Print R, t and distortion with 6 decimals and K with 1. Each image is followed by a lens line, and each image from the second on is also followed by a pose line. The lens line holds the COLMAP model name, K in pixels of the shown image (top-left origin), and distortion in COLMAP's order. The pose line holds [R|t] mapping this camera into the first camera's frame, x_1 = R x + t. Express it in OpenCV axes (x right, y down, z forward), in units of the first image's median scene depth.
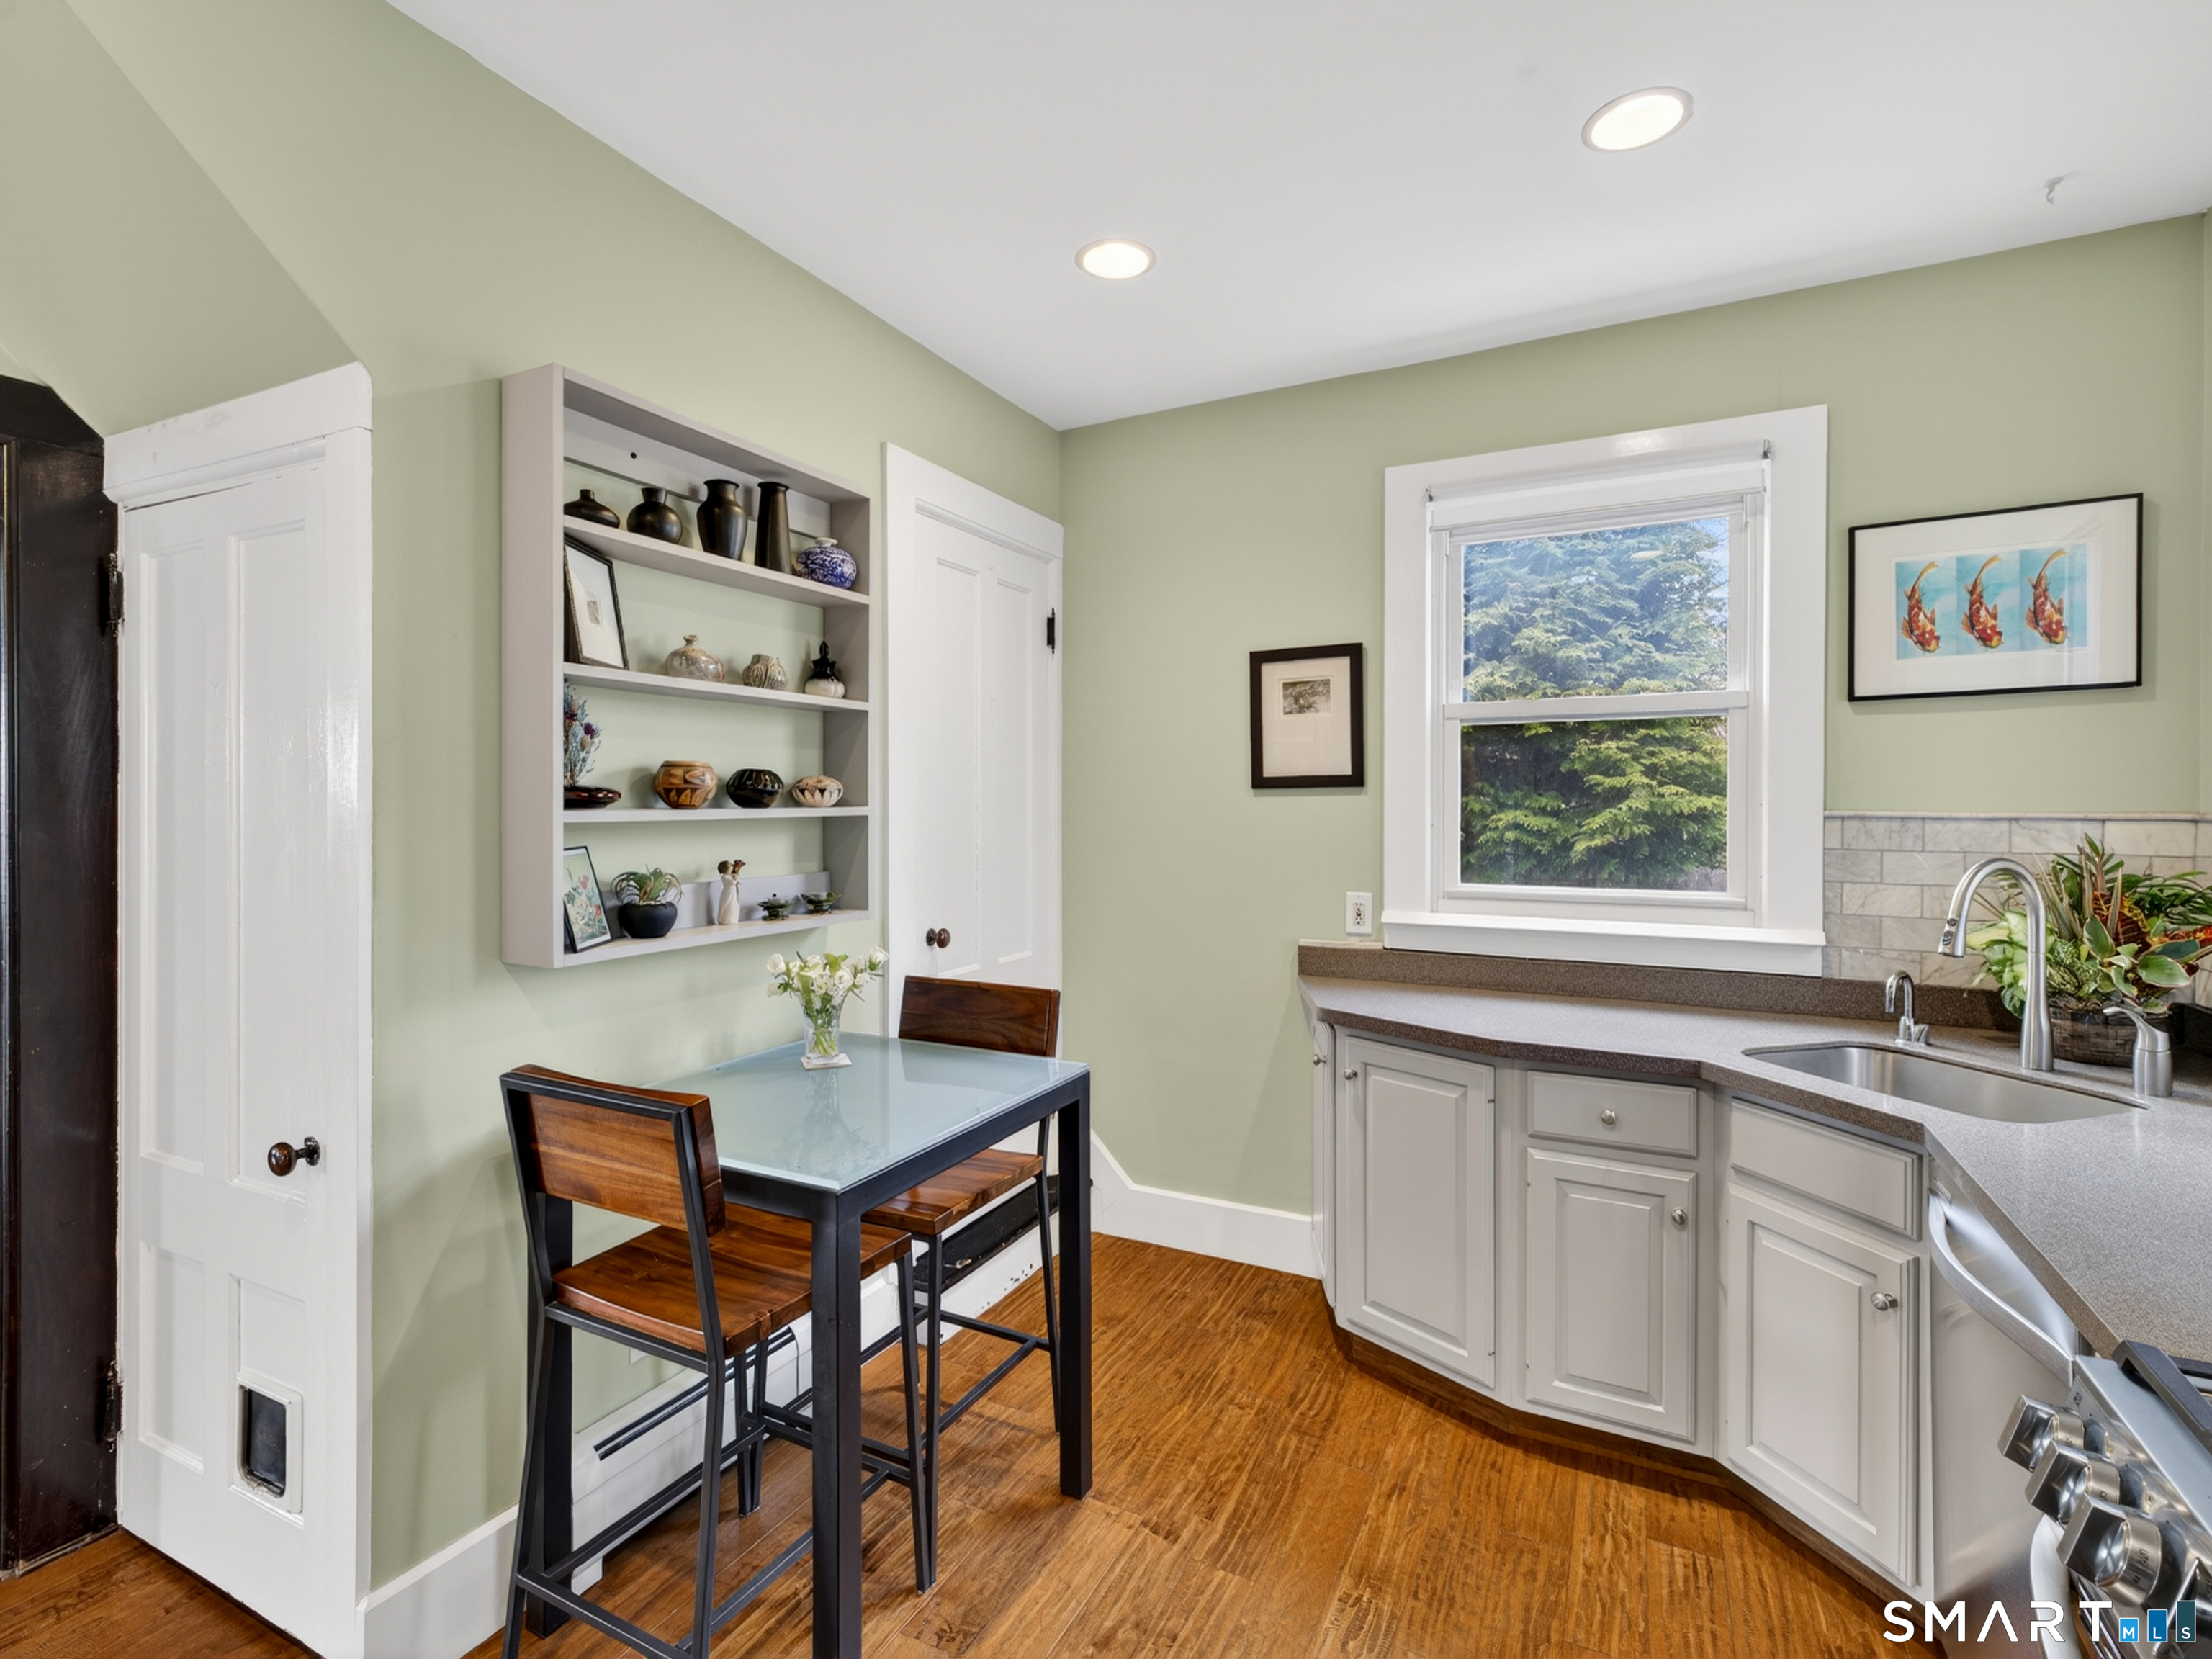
lens RADIAL K [[1028.6, 0, 1120.0], [0, 1028.6, 816.4], [0, 0, 1]] dist [0.000212, -0.001927]
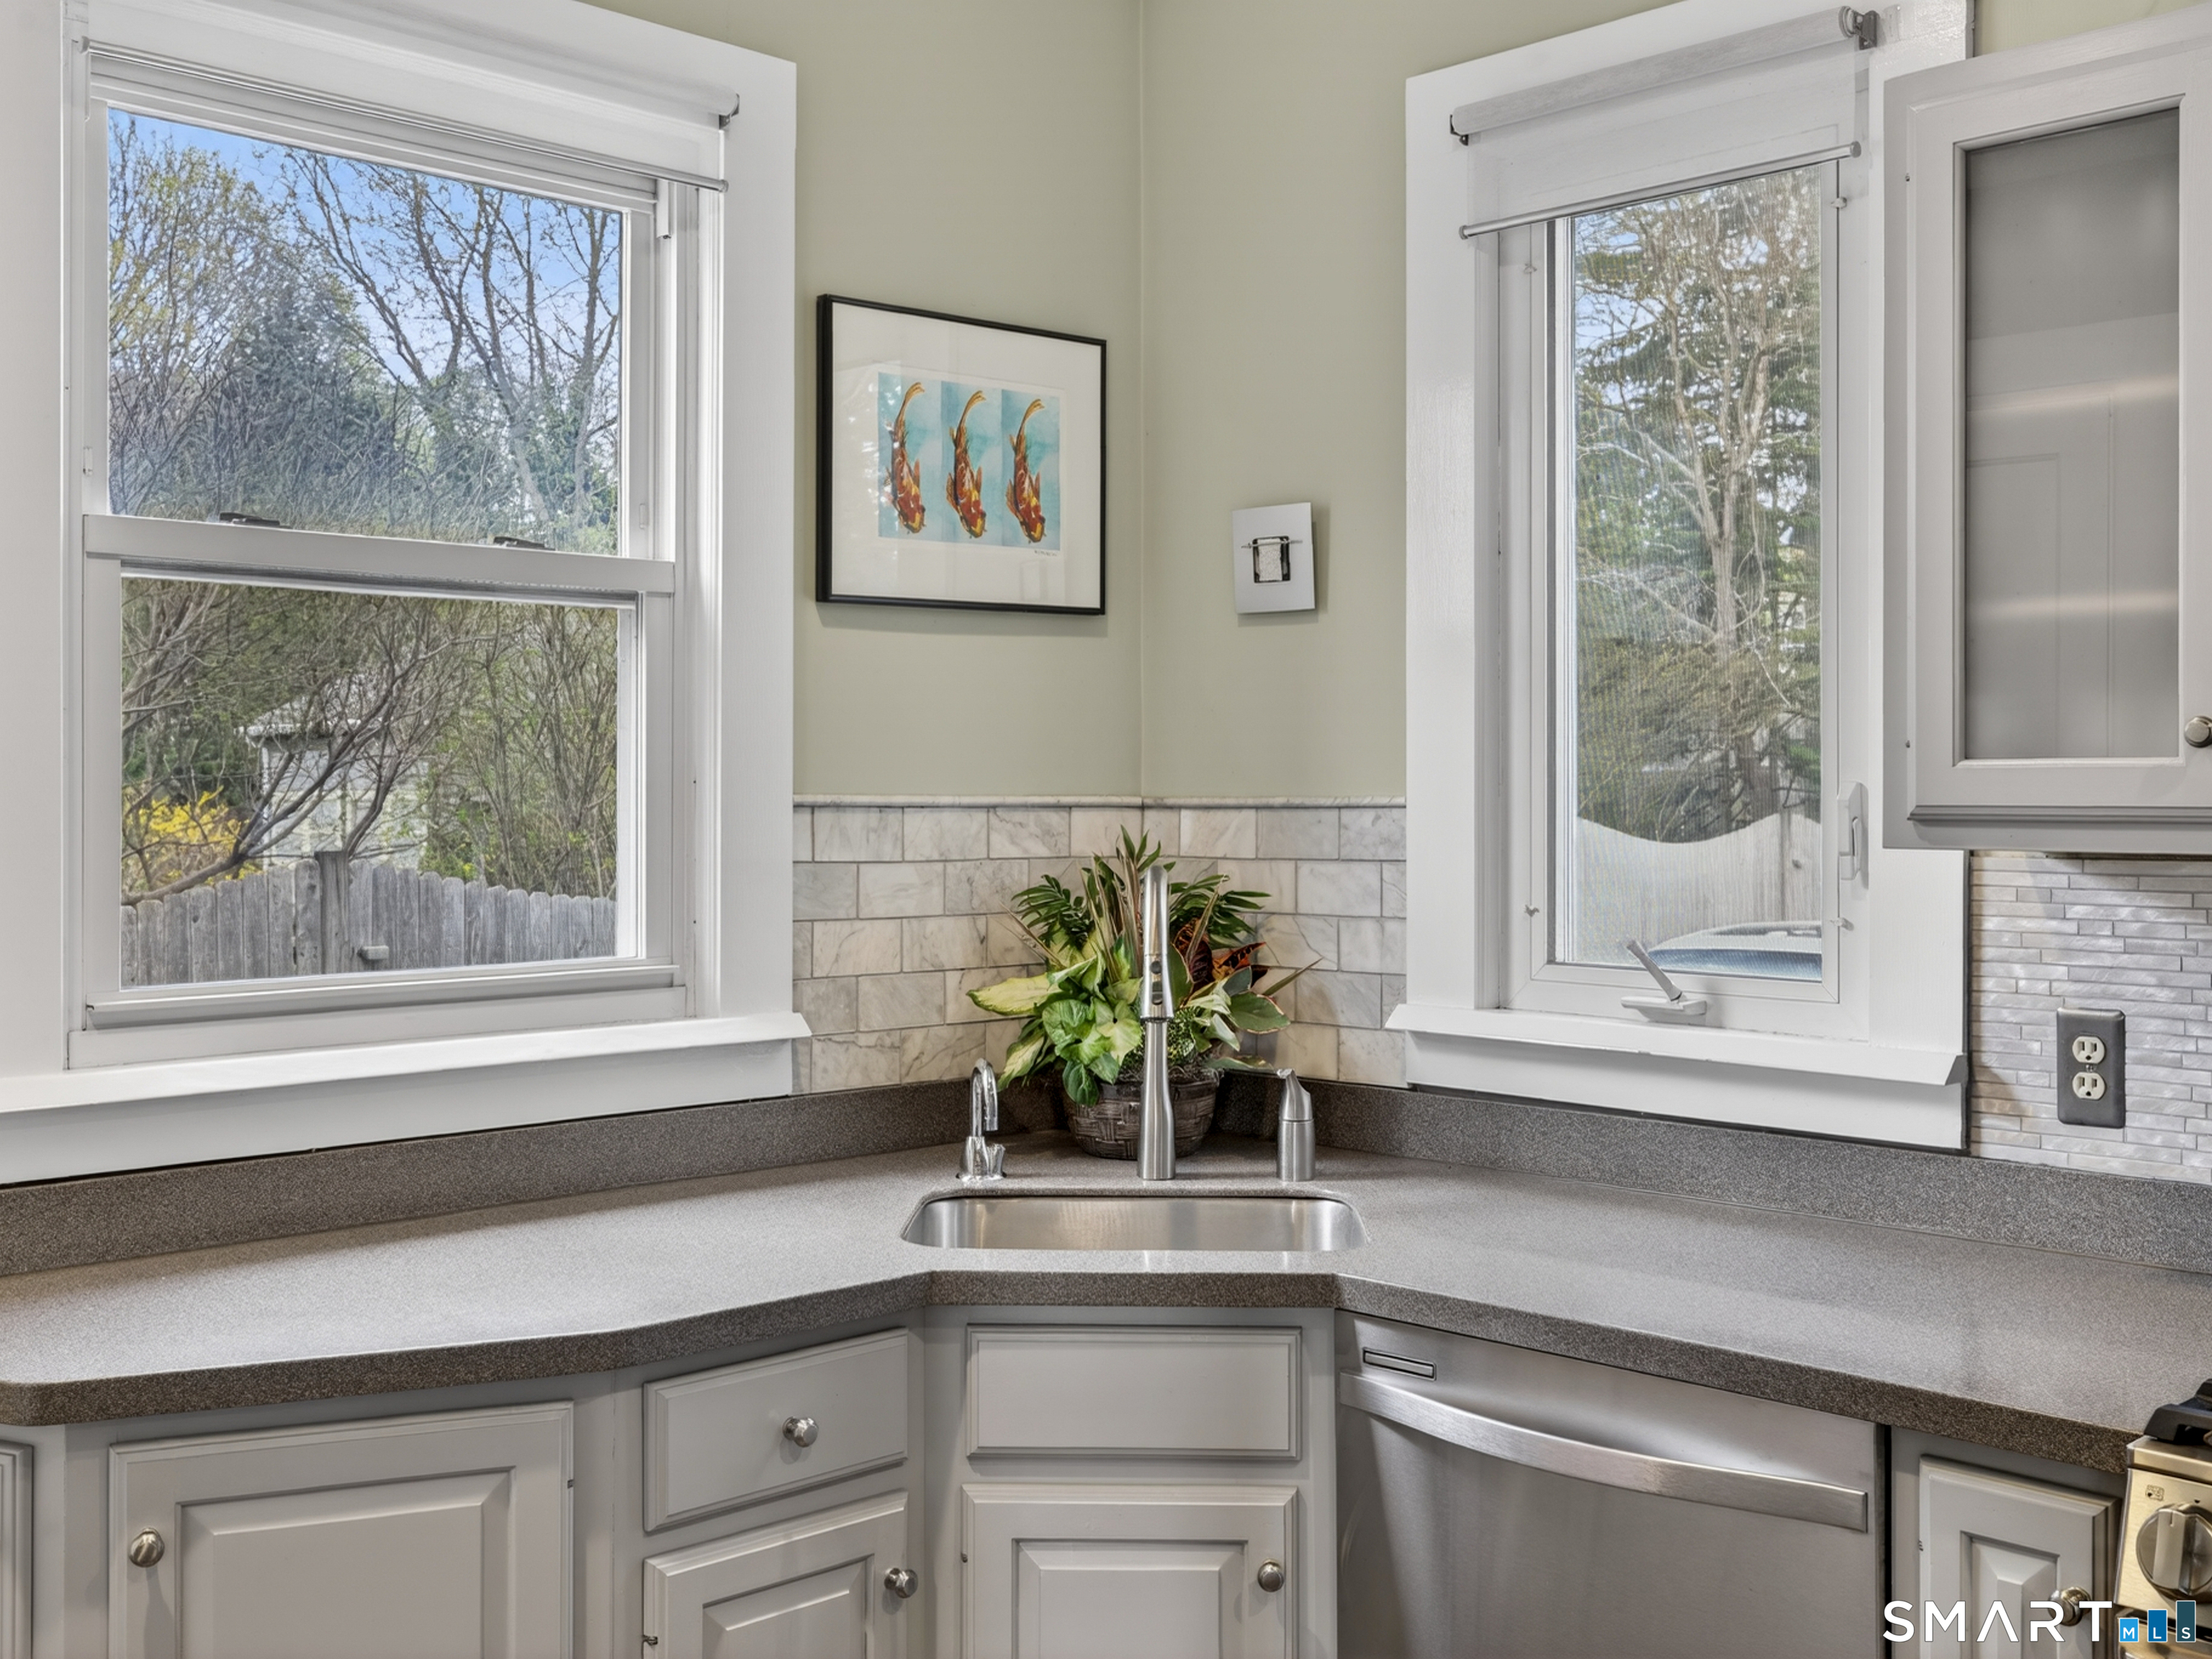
lens RADIAL K [[2182.8, 0, 1114.9], [0, 2182.8, 814.9], [0, 0, 1]] dist [-0.010382, 0.000000]
pose [[0.325528, -0.009239, 0.945487, -0.378990], [0.008700, 0.999939, 0.006775, -0.000669], [-0.945492, 0.006021, 0.325588, 0.462012]]
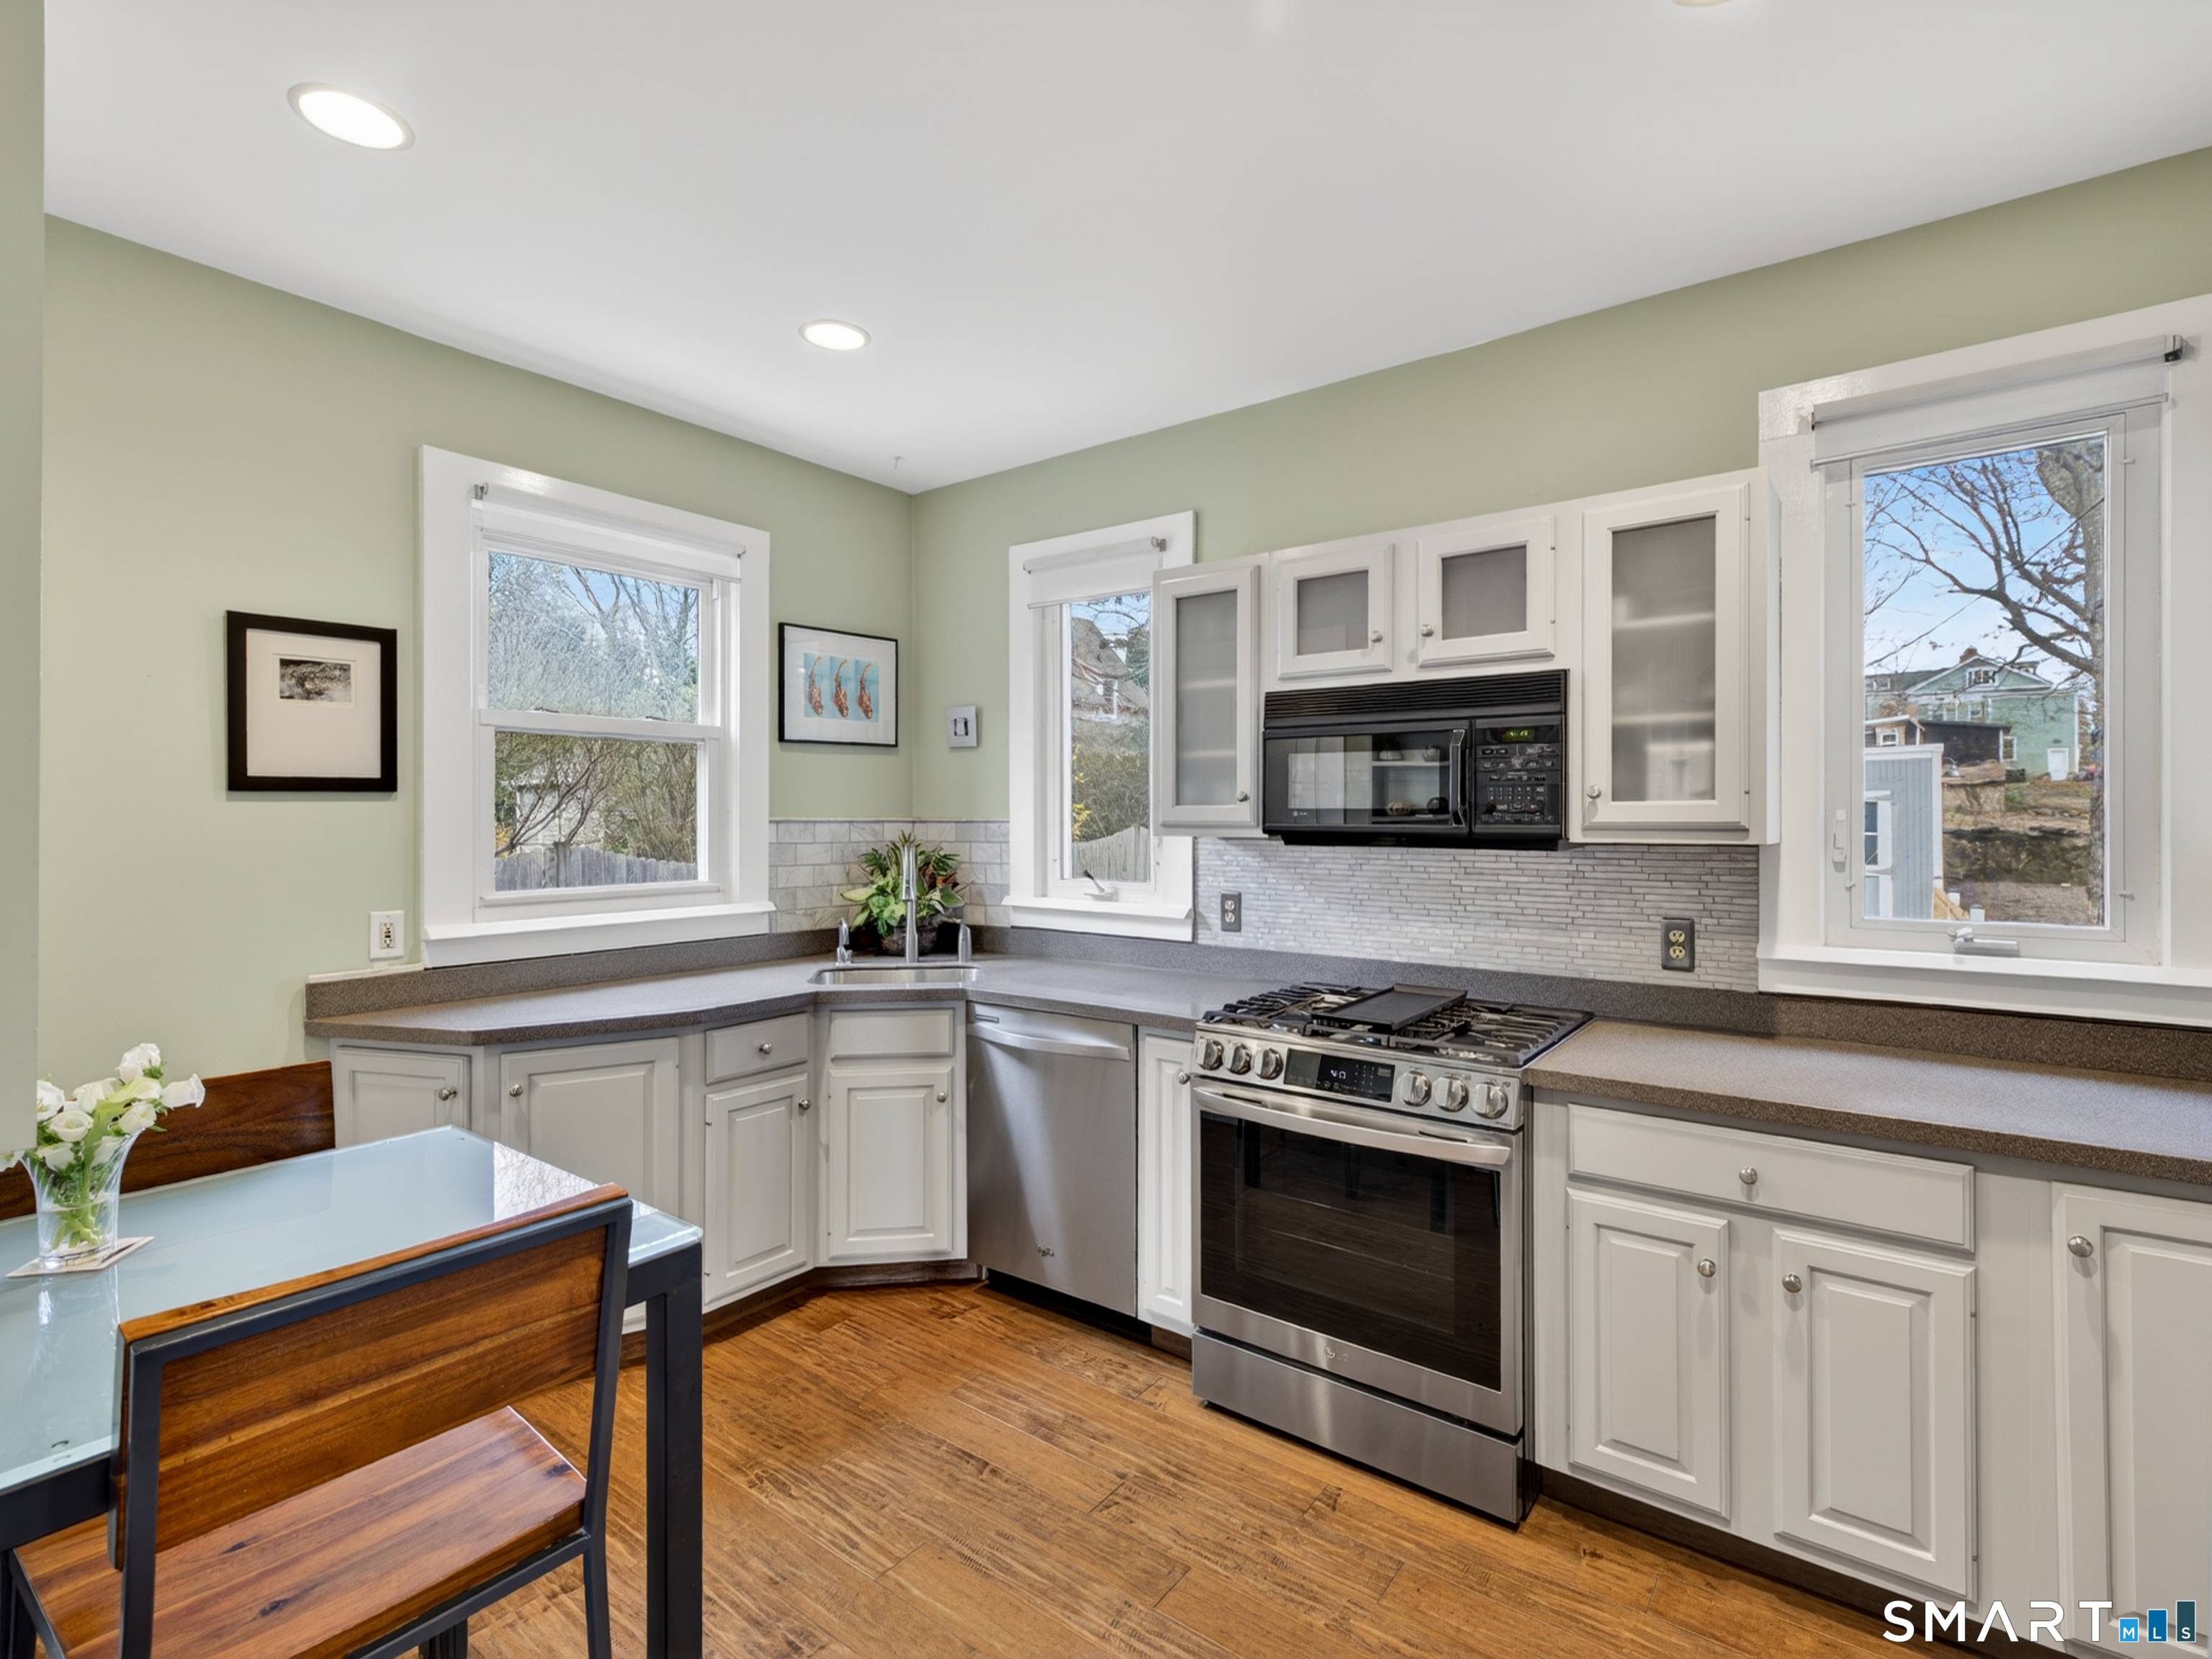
lens RADIAL K [[1028.6, 0, 1118.5], [0, 1028.6, 822.9], [0, 0, 1]] dist [0.000212, -0.001927]
pose [[0.170250, -0.008289, 0.985366, -0.652628], [0.009589, 0.999931, 0.006754, -0.002256], [-0.985354, 0.008298, 0.170318, 0.283944]]
